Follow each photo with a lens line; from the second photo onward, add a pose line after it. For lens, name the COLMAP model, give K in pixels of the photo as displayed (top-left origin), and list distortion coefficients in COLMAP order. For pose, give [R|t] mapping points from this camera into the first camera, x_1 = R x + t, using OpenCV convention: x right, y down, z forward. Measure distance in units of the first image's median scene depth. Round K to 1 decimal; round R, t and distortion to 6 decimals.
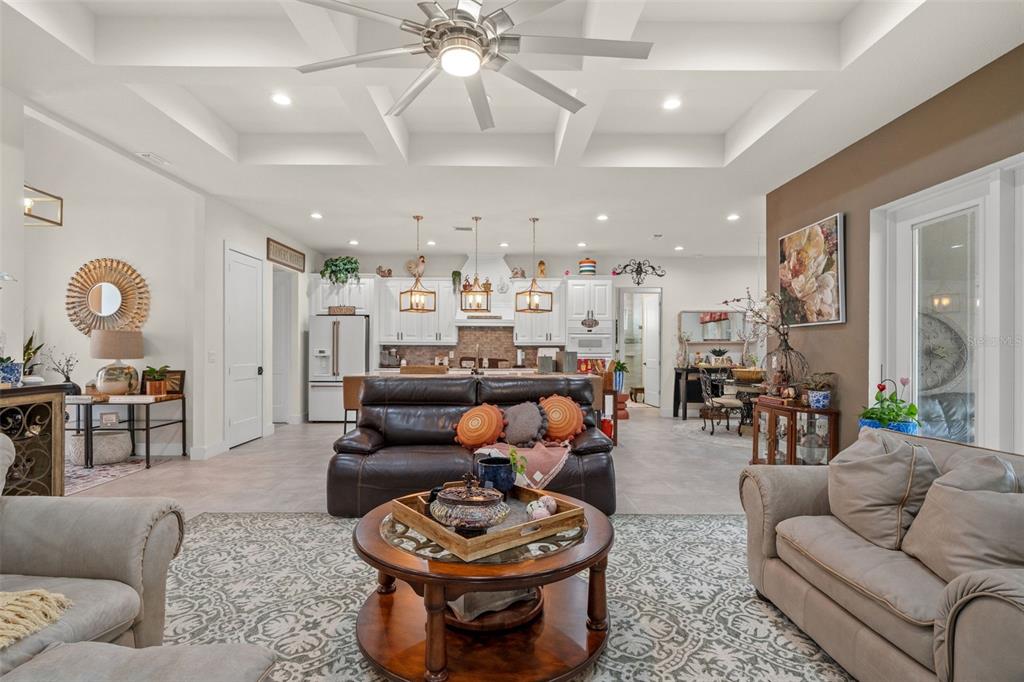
lens RADIAL K [[487.7, 0, 506.7], [0, 487.7, 349.9], [0, 0, 1]] dist [-0.001796, -0.000143]
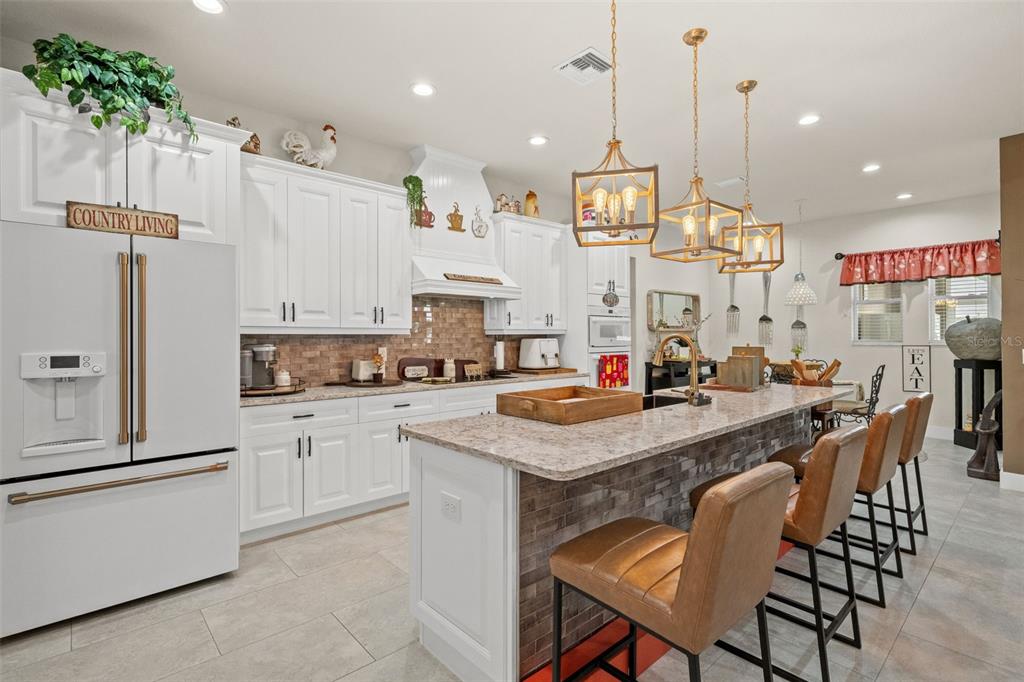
lens RADIAL K [[482.6, 0, 510.2], [0, 482.6, 335.8], [0, 0, 1]] dist [0.000088, 0.000142]
pose [[0.746606, -0.005165, 0.665247, -0.470165], [0.006177, 0.999981, 0.000831, -0.011298], [-0.665238, 0.003489, 0.746623, 0.807368]]
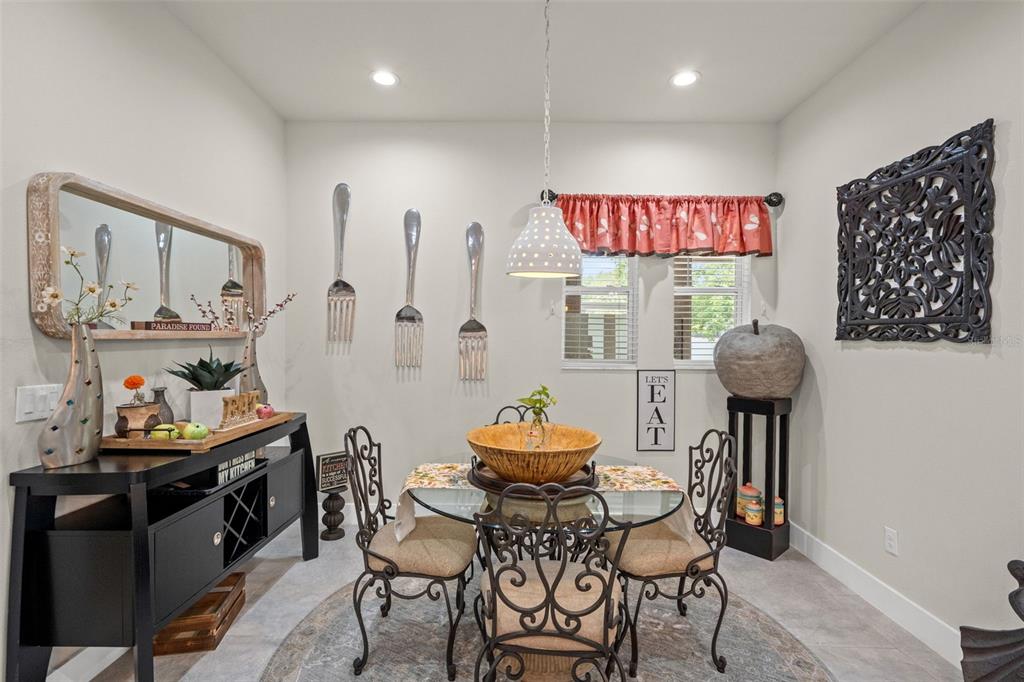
lens RADIAL K [[482.4, 0, 507.6], [0, 482.4, 346.8], [0, 0, 1]] dist [0.002017, 0.000018]
pose [[0.009324, -0.021132, 0.999733, 0.236937], [-0.008044, 0.999743, 0.021208, -0.022936], [-0.999924, -0.008239, 0.009151, 1.158988]]
